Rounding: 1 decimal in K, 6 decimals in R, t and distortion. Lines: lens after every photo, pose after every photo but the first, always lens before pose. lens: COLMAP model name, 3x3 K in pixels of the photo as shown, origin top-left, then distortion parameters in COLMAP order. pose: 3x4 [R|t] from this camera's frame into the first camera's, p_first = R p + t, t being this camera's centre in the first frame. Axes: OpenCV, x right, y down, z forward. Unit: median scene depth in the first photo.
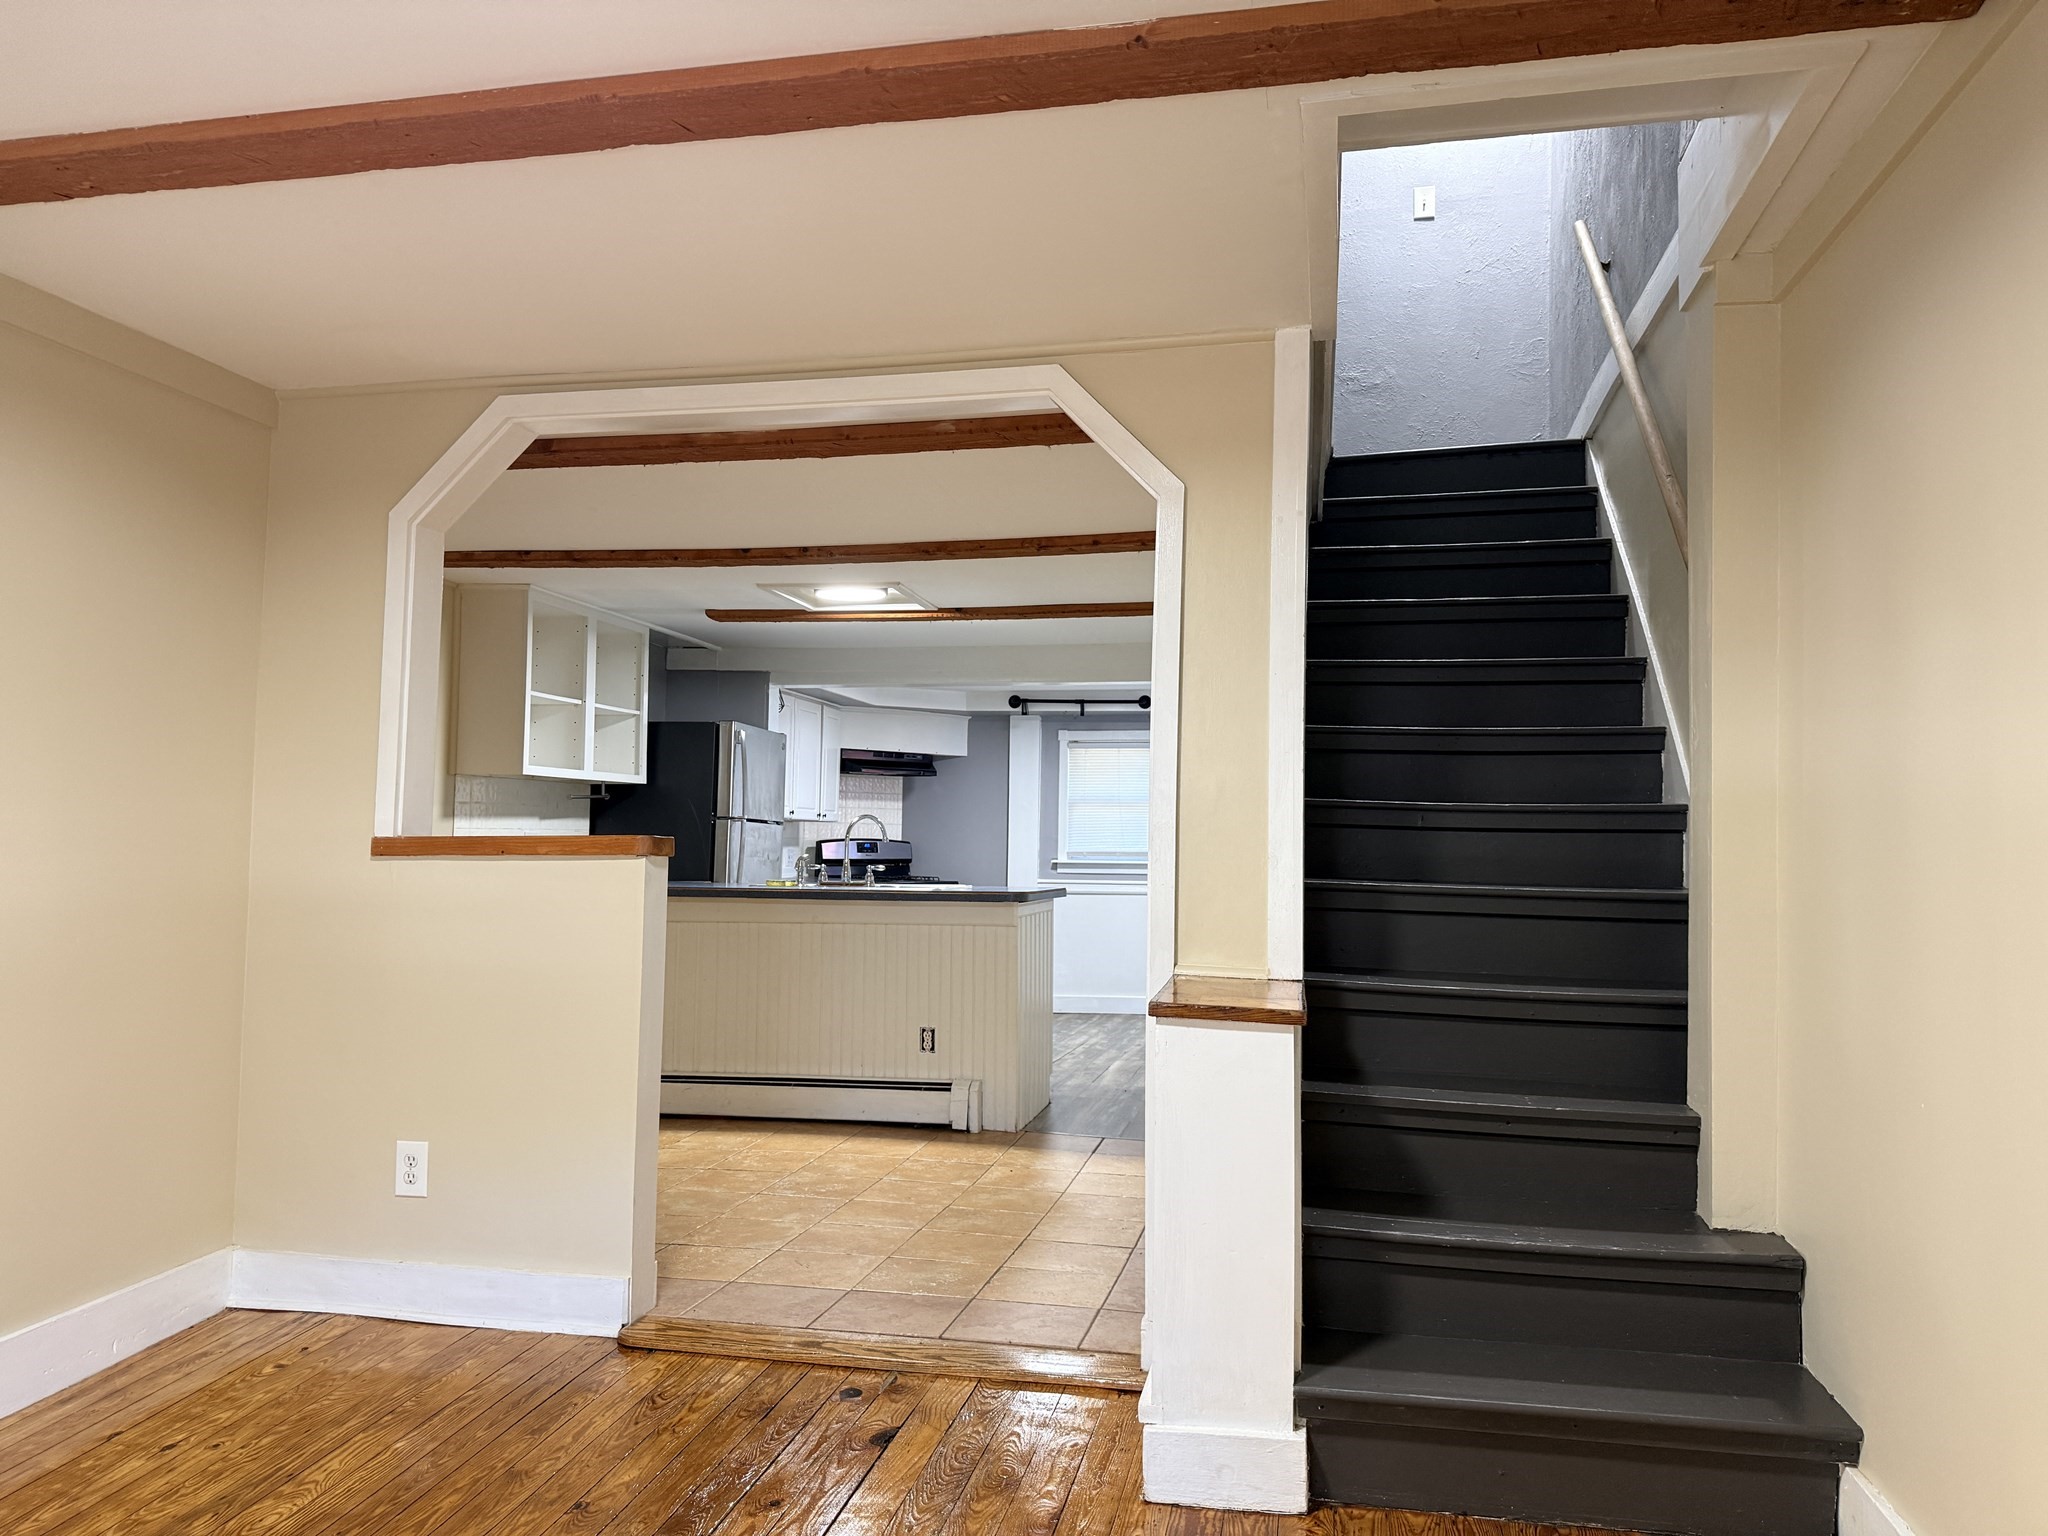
lens RADIAL K [[1454.9, 0, 1014.3], [0, 1454.9, 764.6], [0, 0, 1]] dist [0.205162, -0.001233]
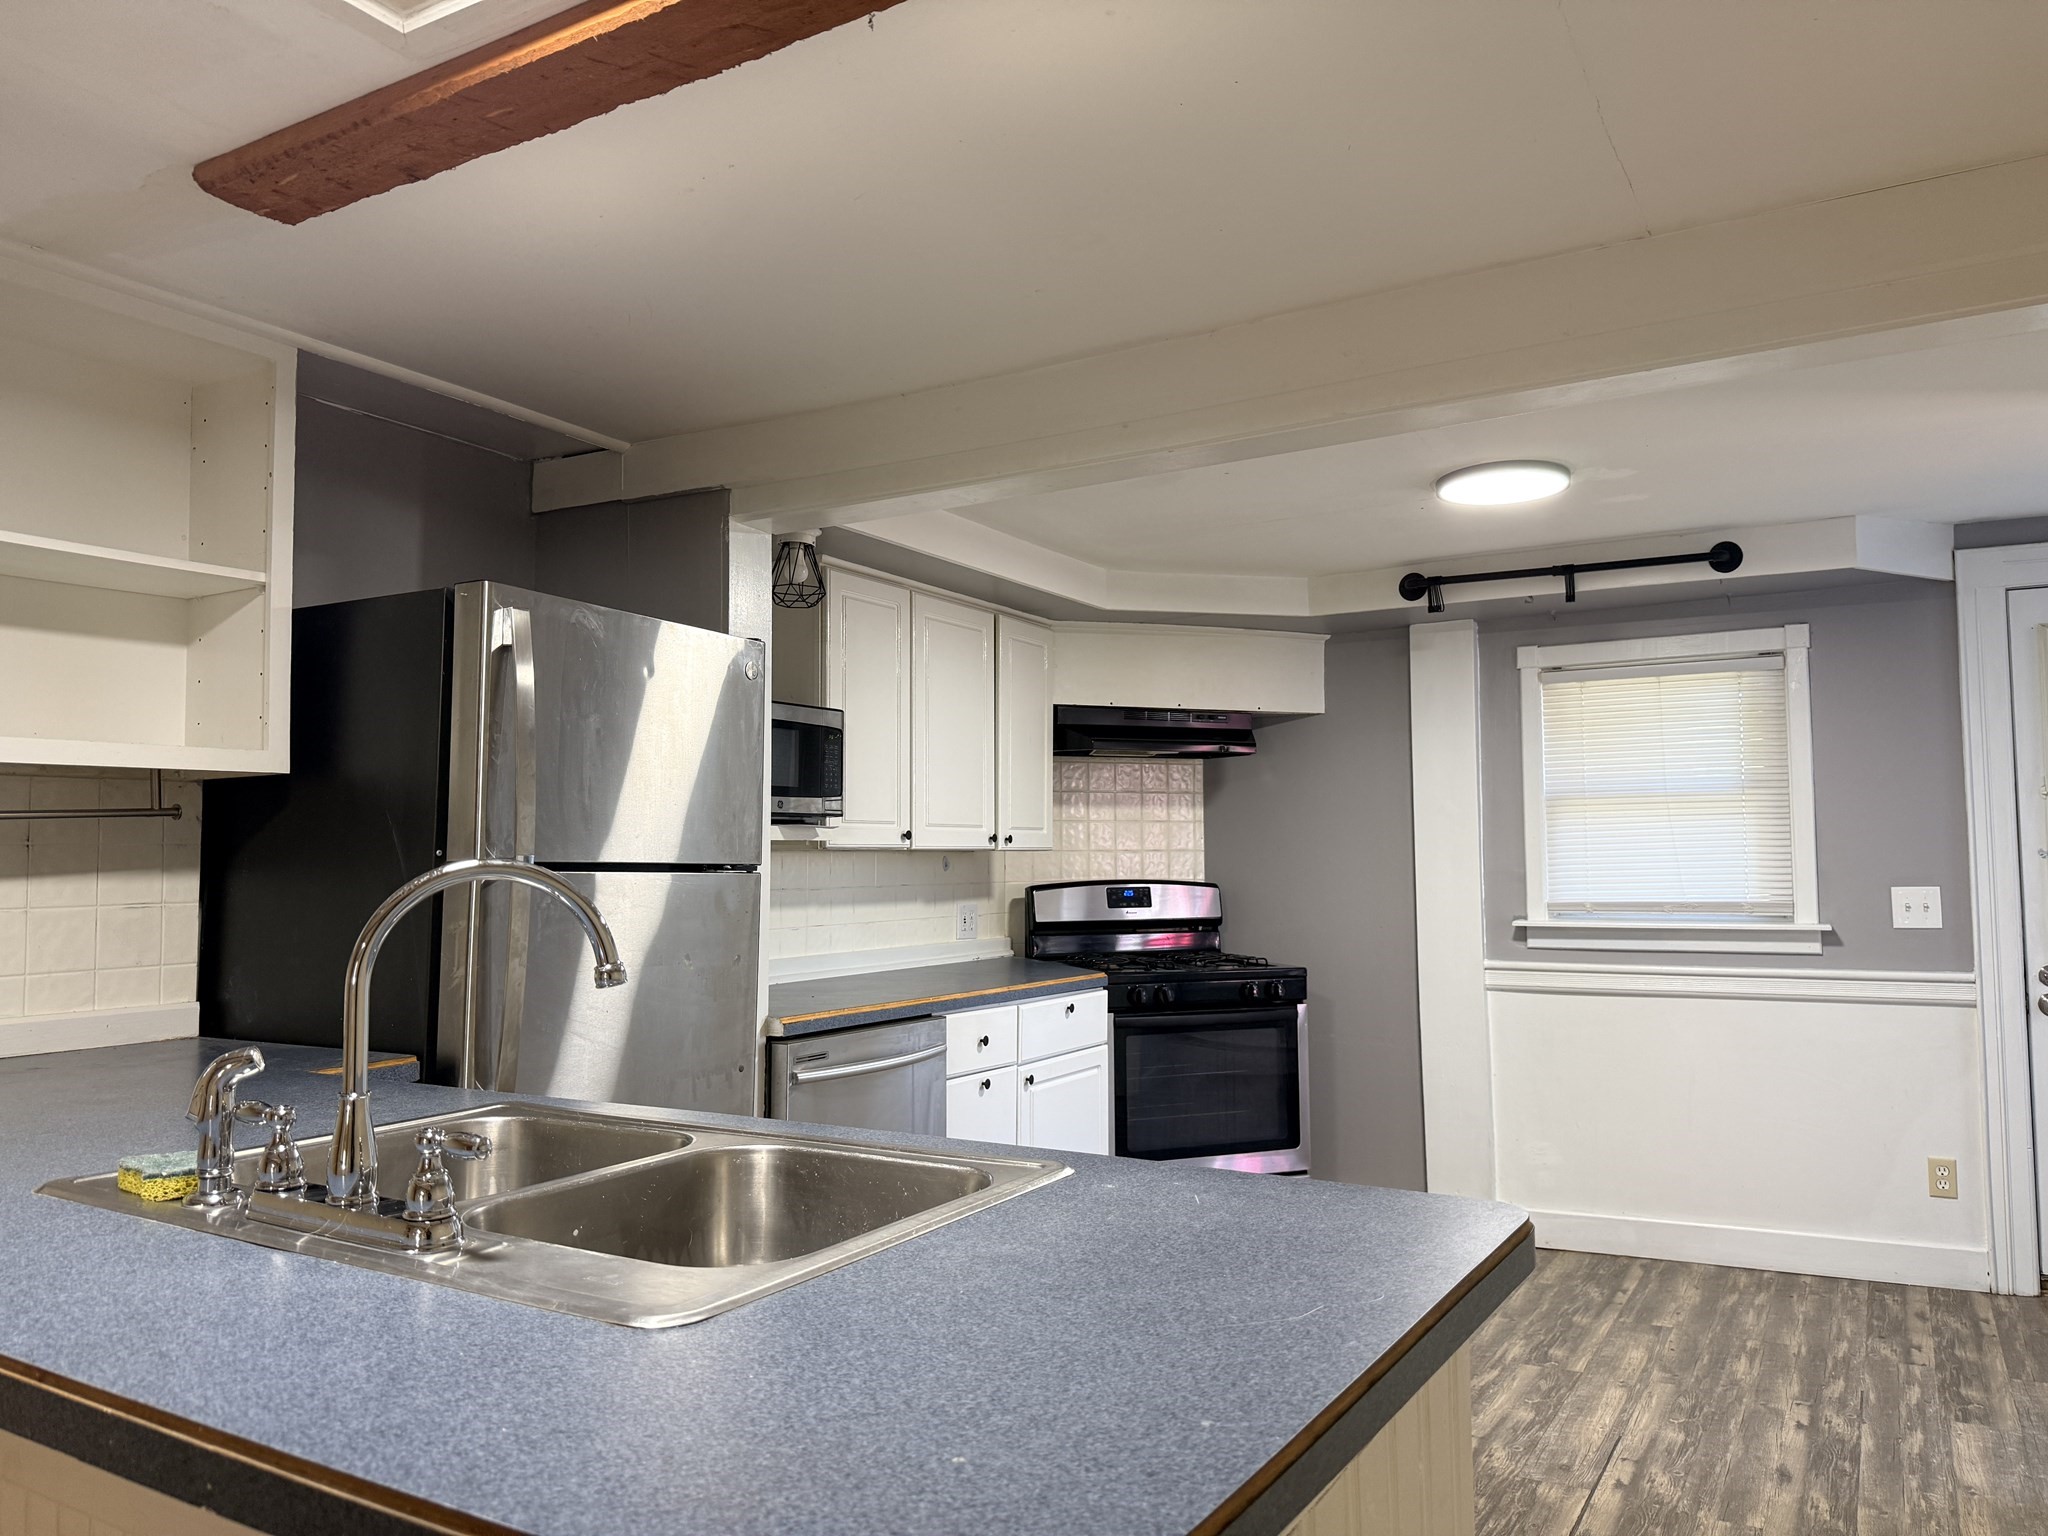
lens RADIAL K [[1448.2, 0, 1006.1], [0, 1448.2, 764.3], [0, 0, 1]] dist [0.039956, 0.011667]
pose [[0.948186, -0.041292, -0.315022, 0.028905], [0.038090, 0.999141, -0.016317, 0.022906], [0.315426, 0.003473, 0.948944, 0.700337]]
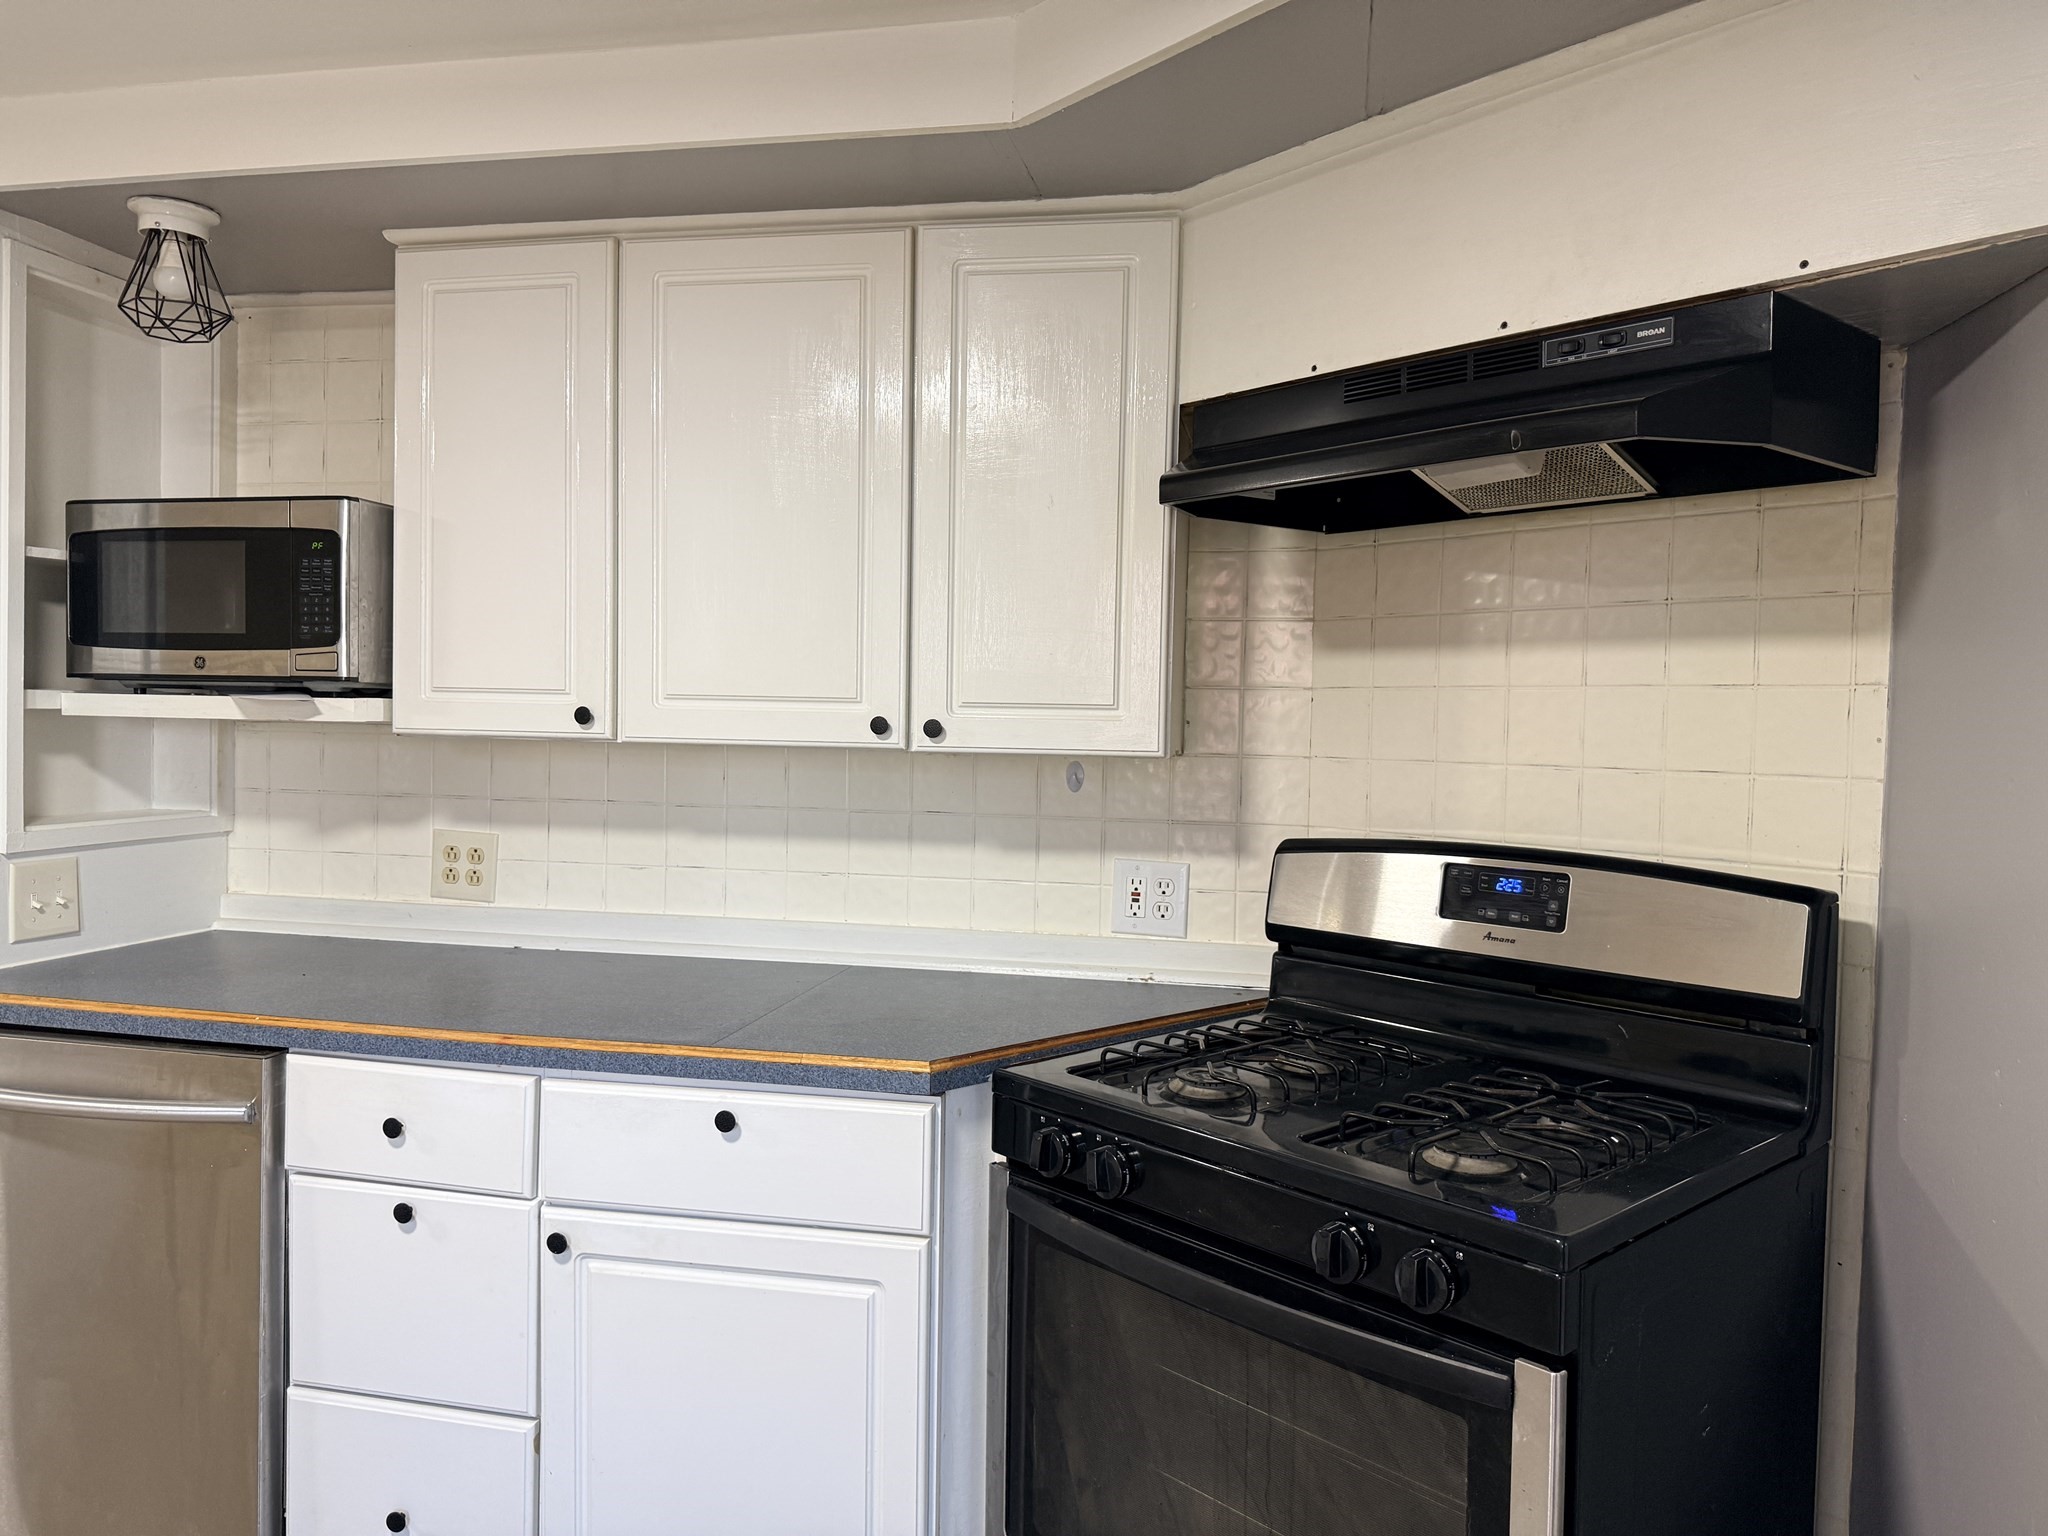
lens RADIAL K [[1448.2, 0, 1006.1], [0, 1448.2, 764.3], [0, 0, 1]] dist [0.039956, 0.011667]
pose [[0.008337, 0.022374, -0.999715, 0.117235], [0.037213, 0.999050, 0.022670, 0.046437], [0.999273, -0.037392, 0.007496, 1.310004]]
